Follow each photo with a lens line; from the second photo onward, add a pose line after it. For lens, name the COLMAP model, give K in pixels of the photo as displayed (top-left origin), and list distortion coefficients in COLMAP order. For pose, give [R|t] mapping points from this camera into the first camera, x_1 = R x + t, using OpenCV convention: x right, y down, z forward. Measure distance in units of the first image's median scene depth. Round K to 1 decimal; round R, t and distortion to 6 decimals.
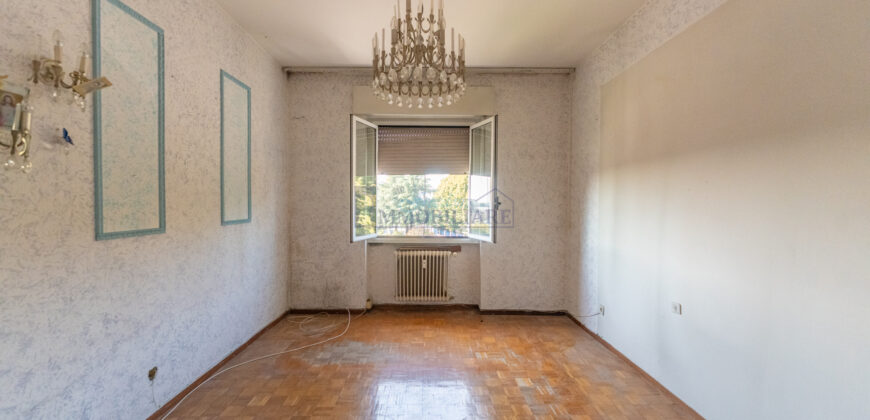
lens RADIAL K [[344.7, 0, 434.0], [0, 344.7, 209.6], [0, 0, 1]] dist [-0.000602, -0.000373]
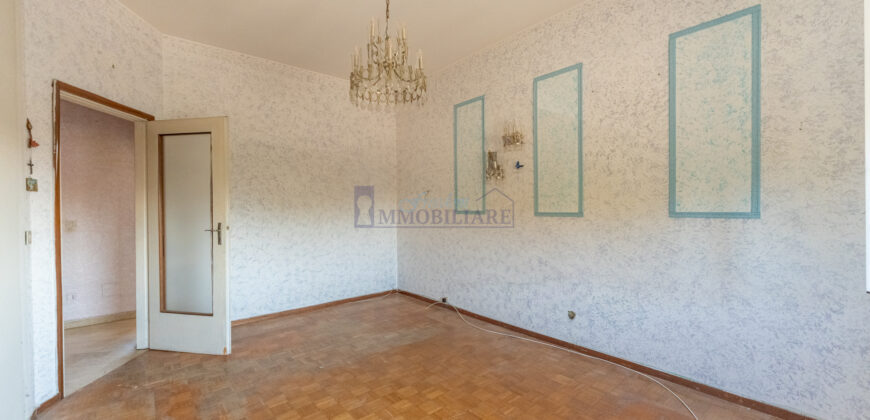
lens RADIAL K [[347.5, 0, 430.7], [0, 347.5, 208.0], [0, 0, 1]] dist [0.000572, -0.000033]
pose [[-0.781684, 0.005975, -0.623646, 0.374781], [-0.004631, 0.999871, 0.015384, 0.012873], [0.623657, 0.014913, -0.781556, 1.260751]]
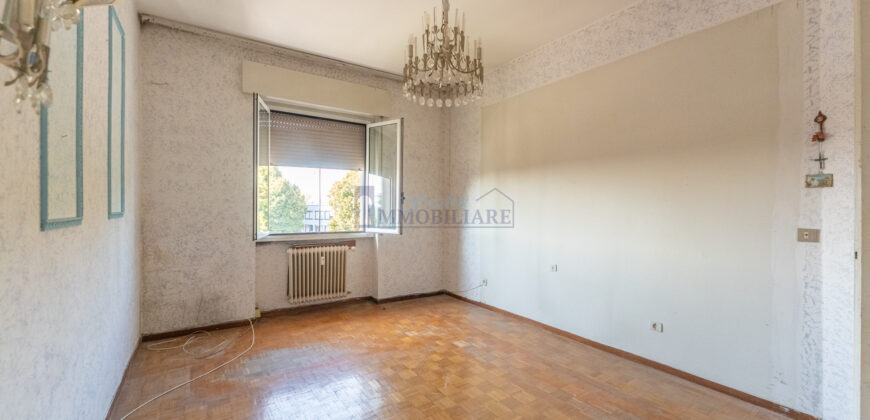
lens RADIAL K [[344.7, 0, 434.0], [0, 344.7, 209.6], [0, 0, 1]] dist [-0.000602, -0.000373]
pose [[0.836087, -0.001937, 0.548593, -0.429634], [0.007377, 0.999943, -0.007712, 0.035869], [-0.548547, 0.010495, 0.836054, 0.033786]]
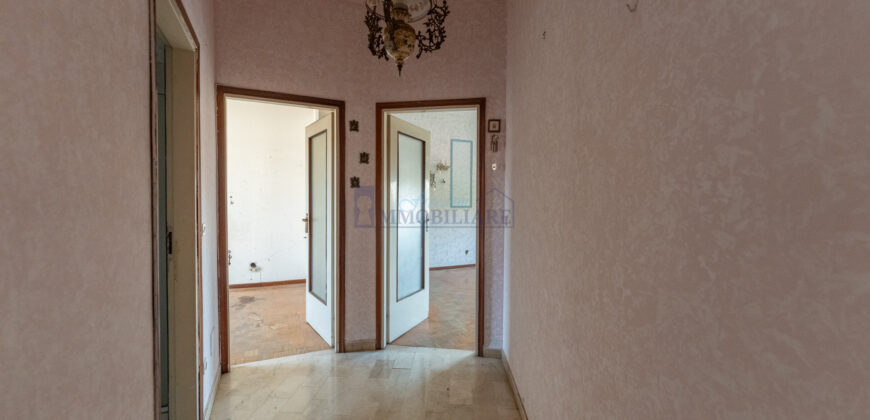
lens RADIAL K [[344.7, 0, 434.0], [0, 344.7, 209.6], [0, 0, 1]] dist [-0.000602, -0.000373]
pose [[0.423643, 0.010649, -0.905767, 1.374907], [-0.017575, 0.999839, 0.003534, 0.059174], [0.905659, 0.014422, 0.423762, -0.439417]]
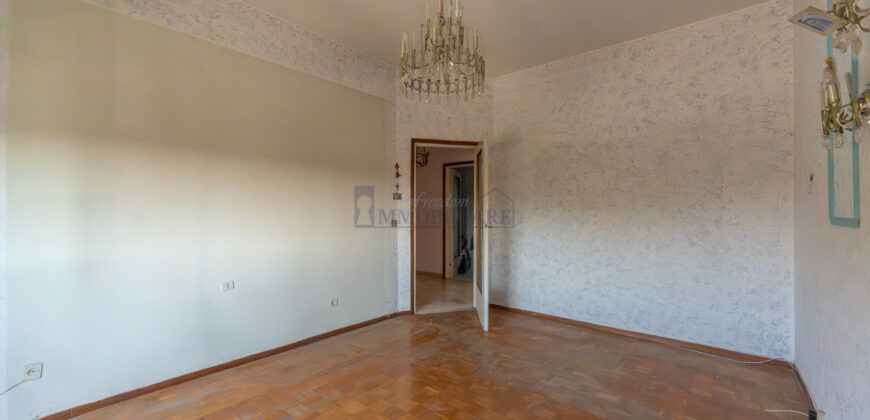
lens RADIAL K [[347.5, 0, 430.7], [0, 347.5, 208.0], [0, 0, 1]] dist [0.000572, -0.000033]
pose [[-0.743779, 0.001850, 0.668423, -0.463241], [0.007700, 0.999954, 0.005801, 0.019834], [-0.668381, 0.009462, -0.743758, 1.134029]]
